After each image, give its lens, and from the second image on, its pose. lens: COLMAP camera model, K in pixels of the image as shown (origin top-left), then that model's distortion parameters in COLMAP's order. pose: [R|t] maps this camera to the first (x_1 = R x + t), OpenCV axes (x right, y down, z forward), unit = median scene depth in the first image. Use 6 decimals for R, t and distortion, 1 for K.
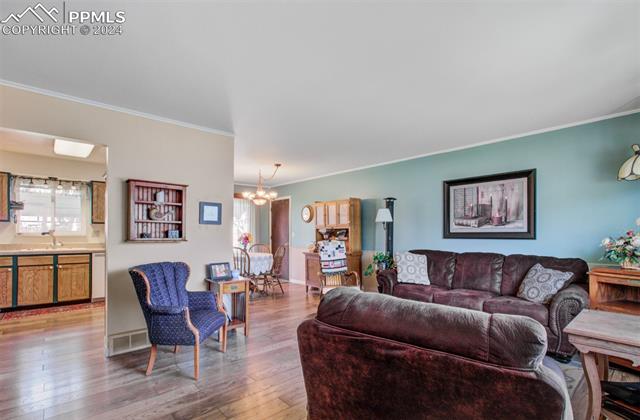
lens RADIAL K [[306.0, 0, 318.6], [0, 306.0, 231.4], [0, 0, 1]] dist [-0.000565, -0.000452]
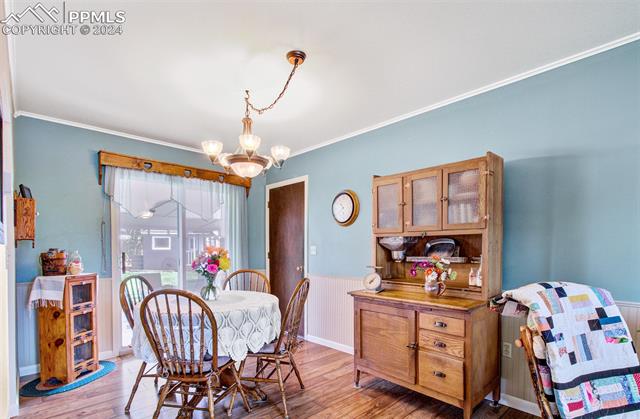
lens RADIAL K [[306.0, 0, 318.6], [0, 306.0, 230.9], [0, 0, 1]] dist [-0.000565, -0.000452]
pose [[0.999559, -0.004443, 0.029351, -0.166332], [0.005702, 0.999061, -0.042949, 0.001724], [-0.029133, 0.043098, 0.998646, 0.908154]]
